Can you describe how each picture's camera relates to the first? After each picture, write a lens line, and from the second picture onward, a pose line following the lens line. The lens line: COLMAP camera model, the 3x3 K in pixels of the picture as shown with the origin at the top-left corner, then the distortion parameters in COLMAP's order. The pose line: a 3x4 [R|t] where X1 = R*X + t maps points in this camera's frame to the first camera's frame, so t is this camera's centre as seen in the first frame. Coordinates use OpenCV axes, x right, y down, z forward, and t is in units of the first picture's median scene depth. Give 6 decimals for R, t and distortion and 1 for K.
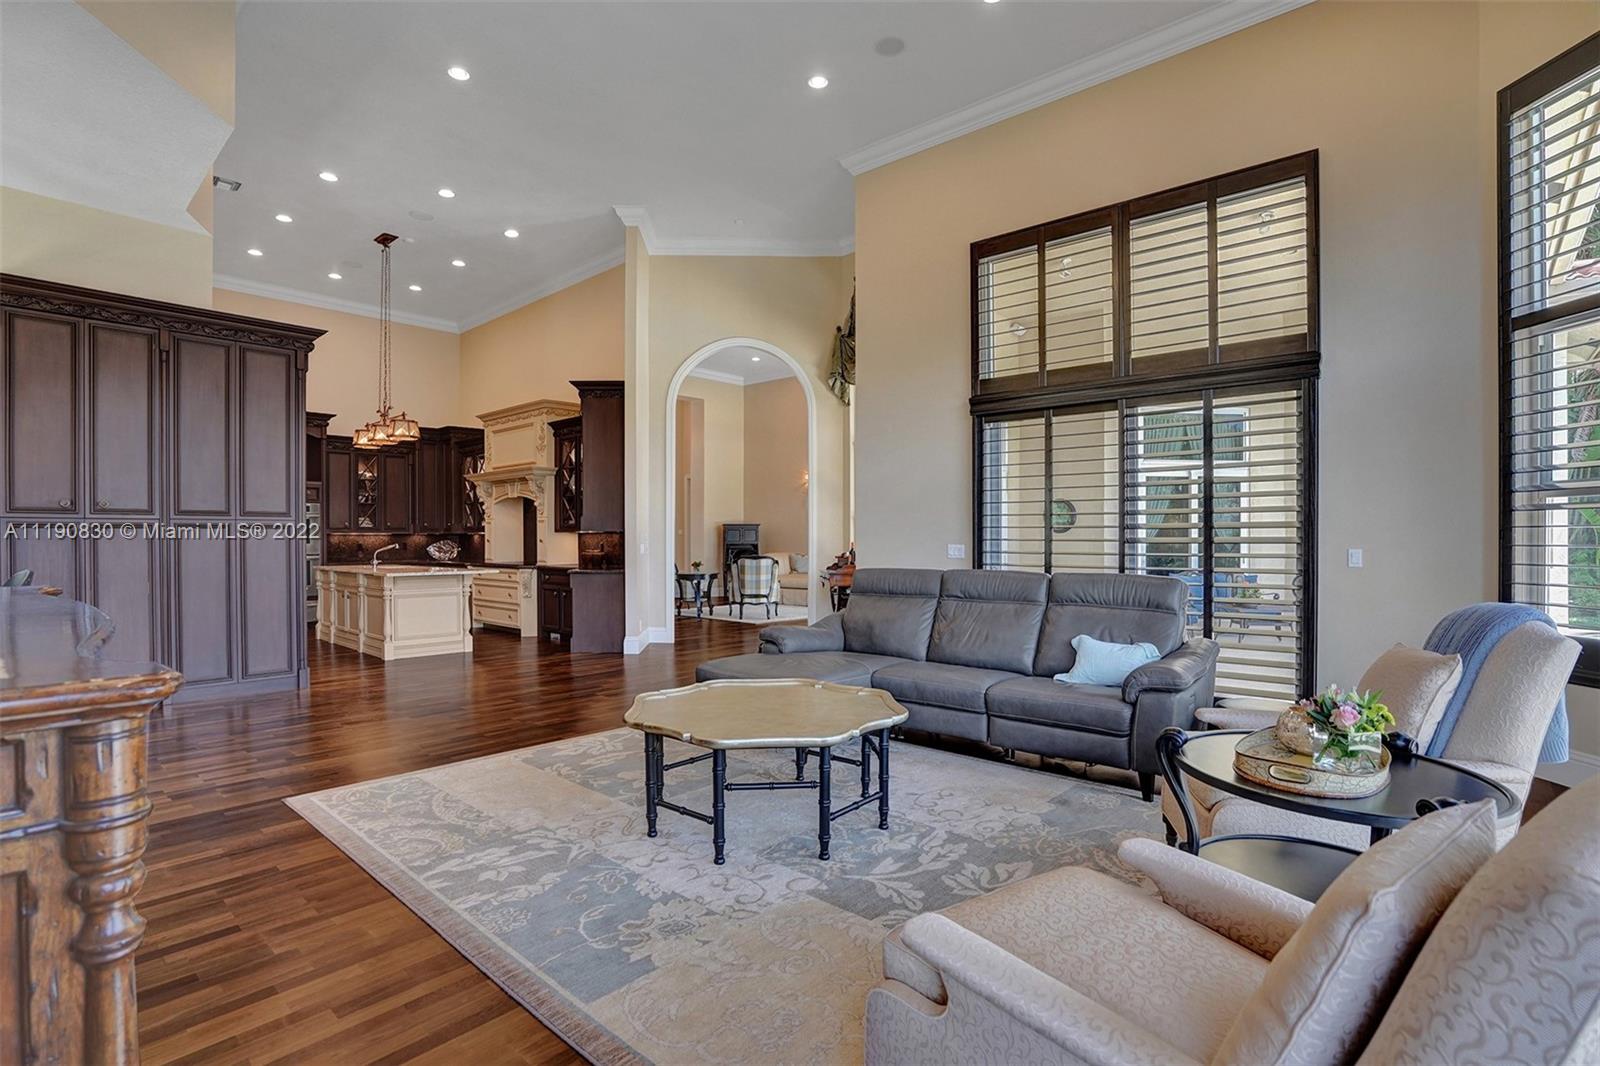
lens RADIAL K [[757.1, 0, 794.0], [0, 757.1, 538.3], [0, 0, 1]] dist [-0.035919, 0.006155]
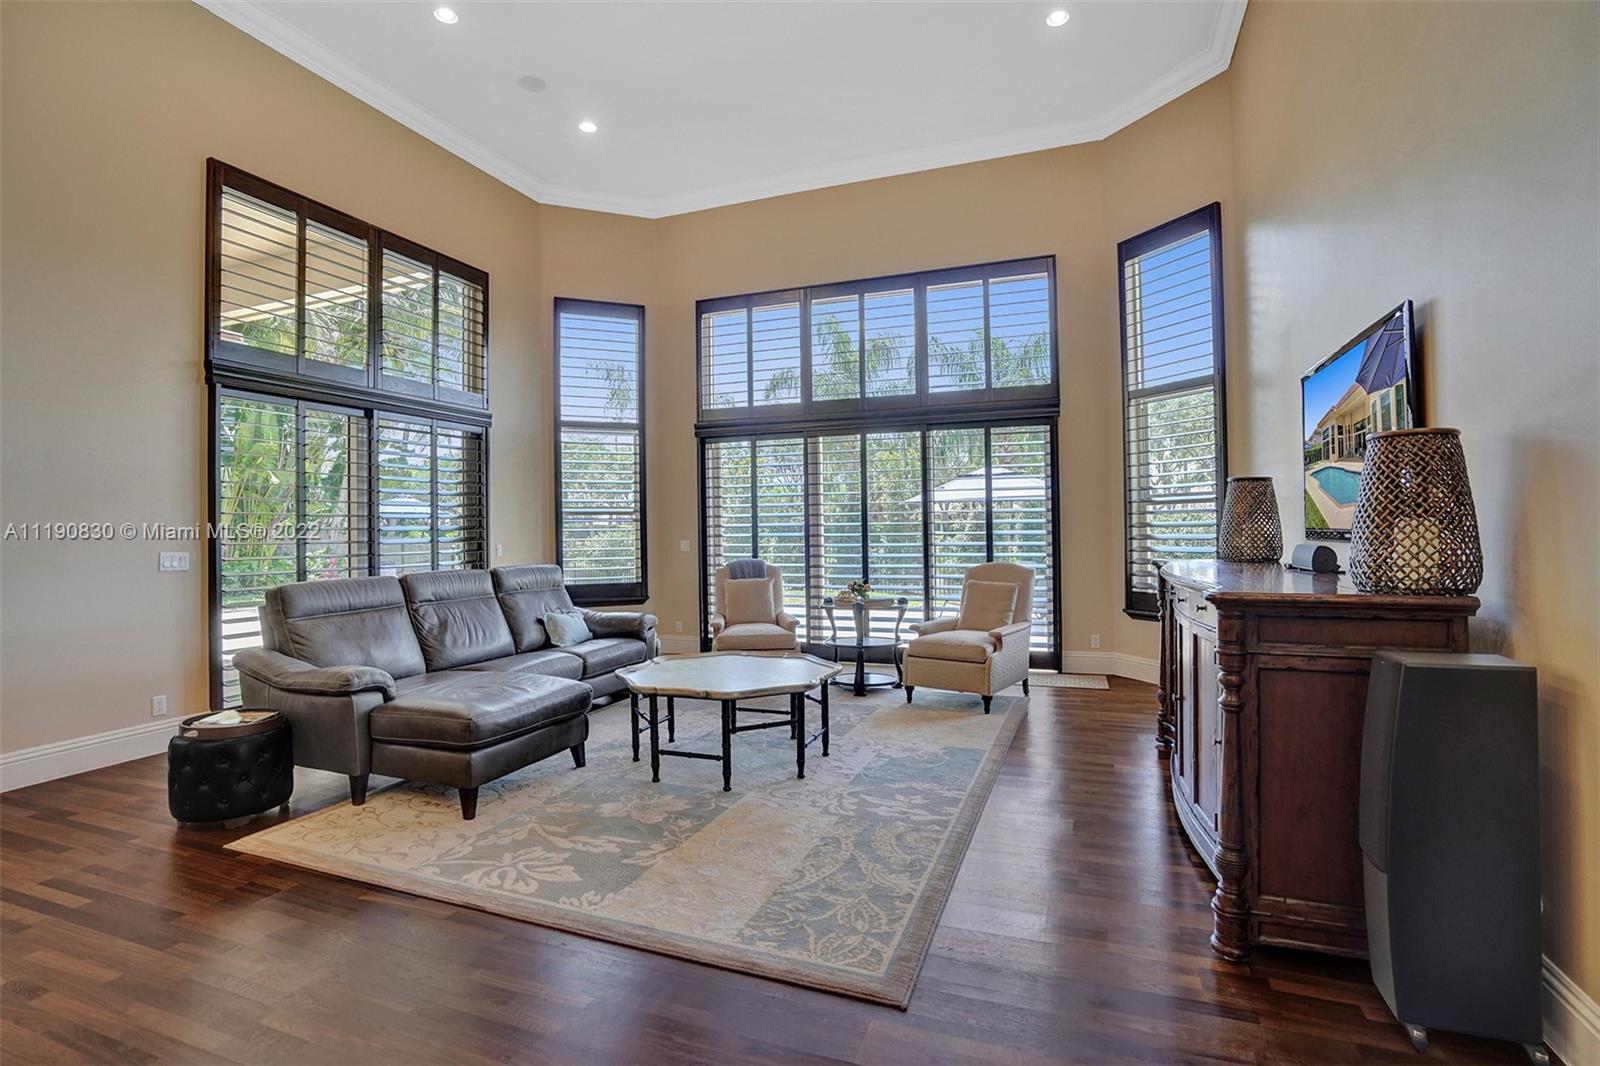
lens RADIAL K [[757.1, 0, 799.2], [0, 757.1, 527.9], [0, 0, 1]] dist [-0.035919, 0.006155]
pose [[-0.350960, 0.011213, 0.936323, -1.042841], [0.015409, 0.999862, -0.006198, -0.002777], [-0.936264, 0.012253, -0.351084, 1.110207]]
